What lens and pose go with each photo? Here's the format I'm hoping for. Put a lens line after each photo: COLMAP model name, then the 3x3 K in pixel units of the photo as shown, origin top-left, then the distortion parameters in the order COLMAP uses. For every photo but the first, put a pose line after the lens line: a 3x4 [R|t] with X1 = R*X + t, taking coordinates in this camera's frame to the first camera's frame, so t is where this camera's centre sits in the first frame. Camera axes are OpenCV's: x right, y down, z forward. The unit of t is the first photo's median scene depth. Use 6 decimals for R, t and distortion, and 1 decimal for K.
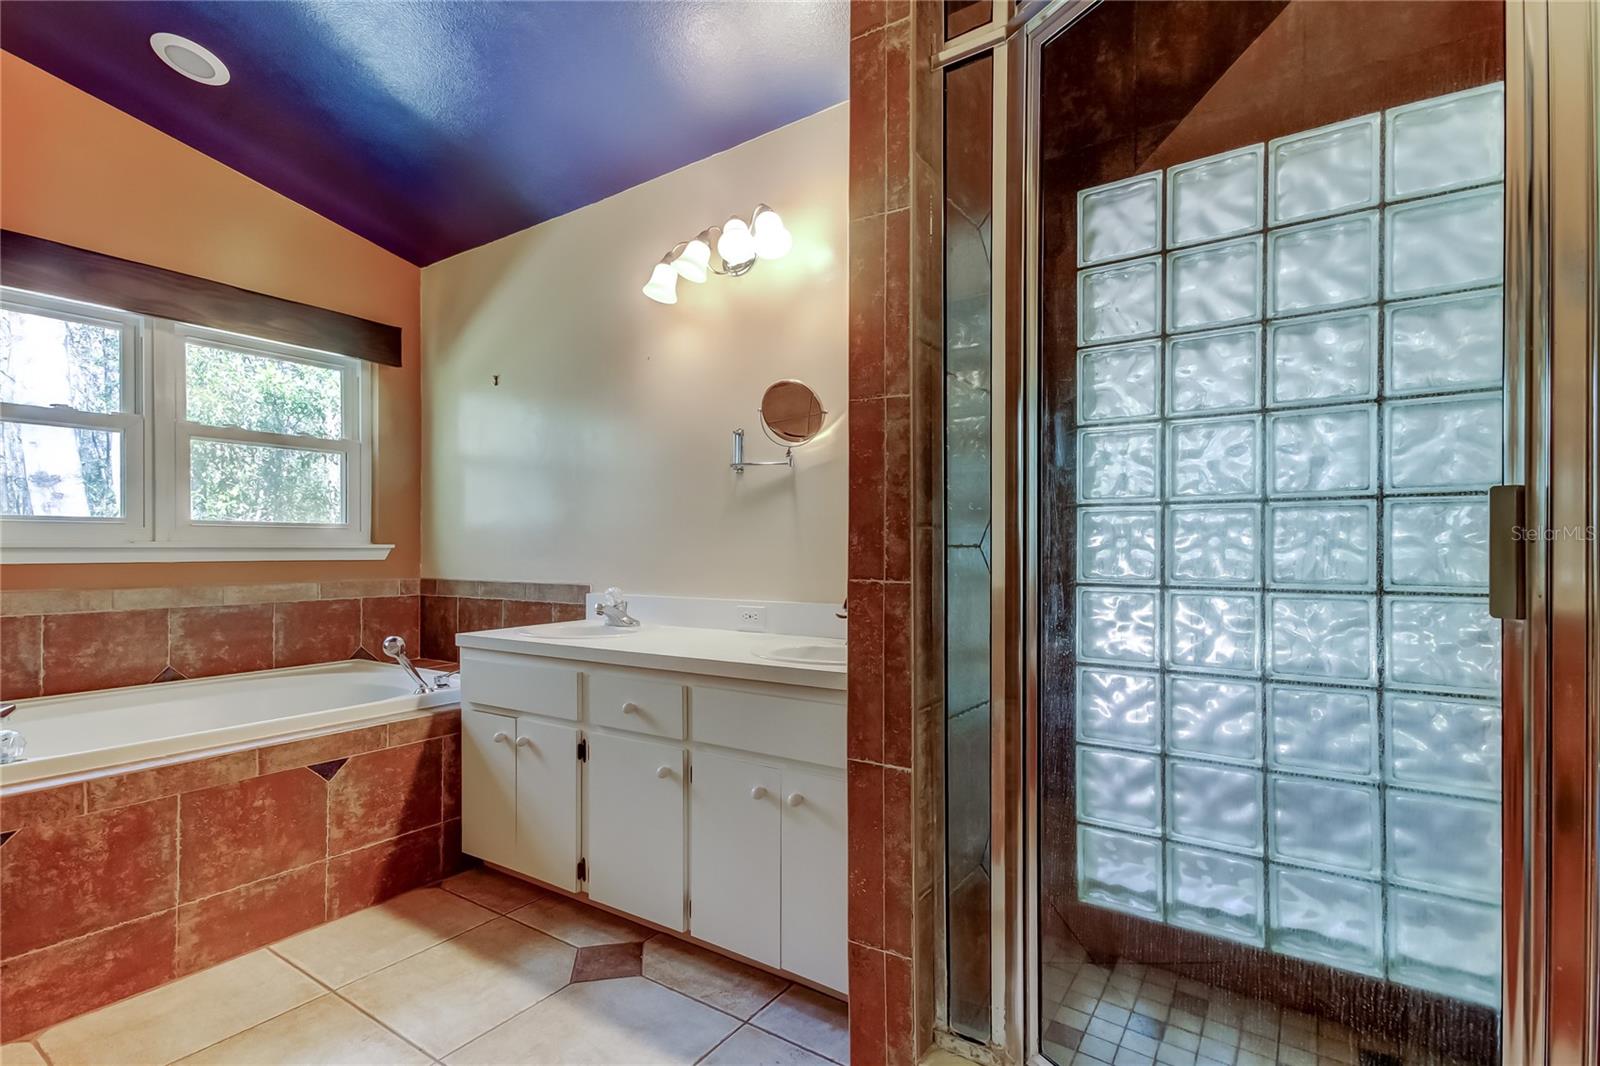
lens RADIAL K [[739.2, 0, 817.0], [0, 739.2, 548.4], [0, 0, 1]] dist [0.040500, -0.015169]
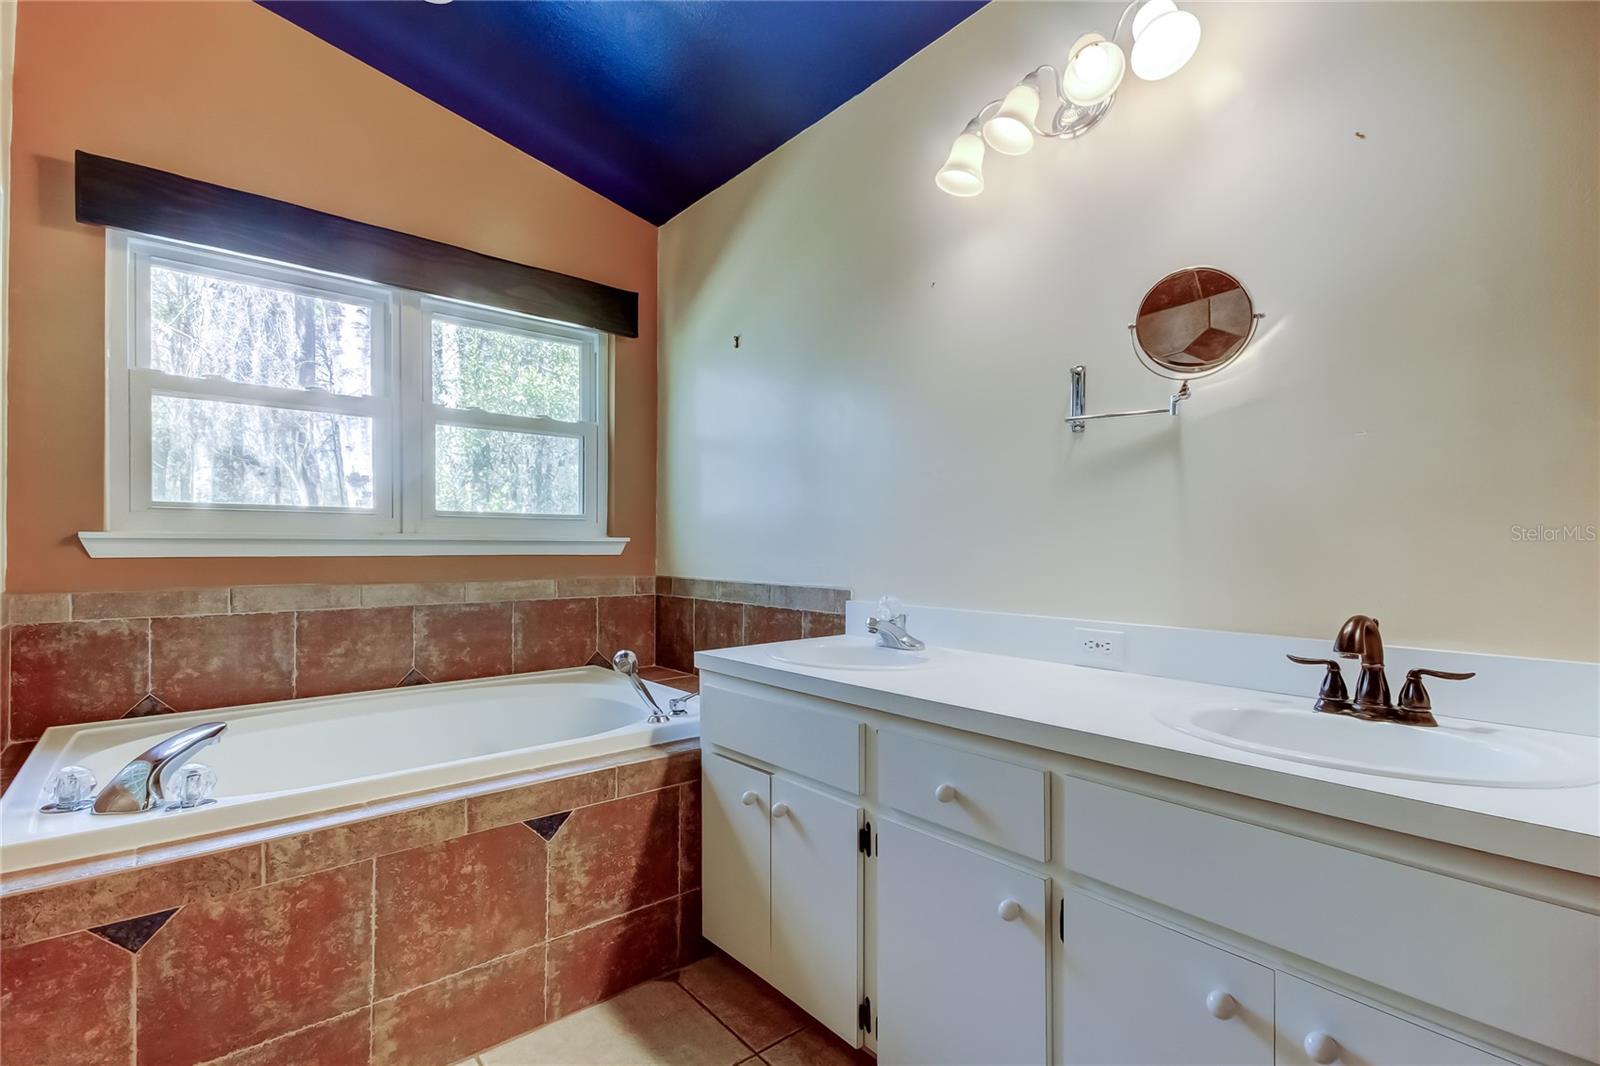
lens RADIAL K [[751.1, 0, 814.4], [0, 751.1, 544.9], [0, 0, 1]] dist [0.018133, 0.000209]
pose [[0.960243, 0.003535, -0.279143, -0.150216], [-0.003393, 0.999994, 0.000992, 0.002574], [0.279144, -0.000005, 0.960249, 0.290532]]
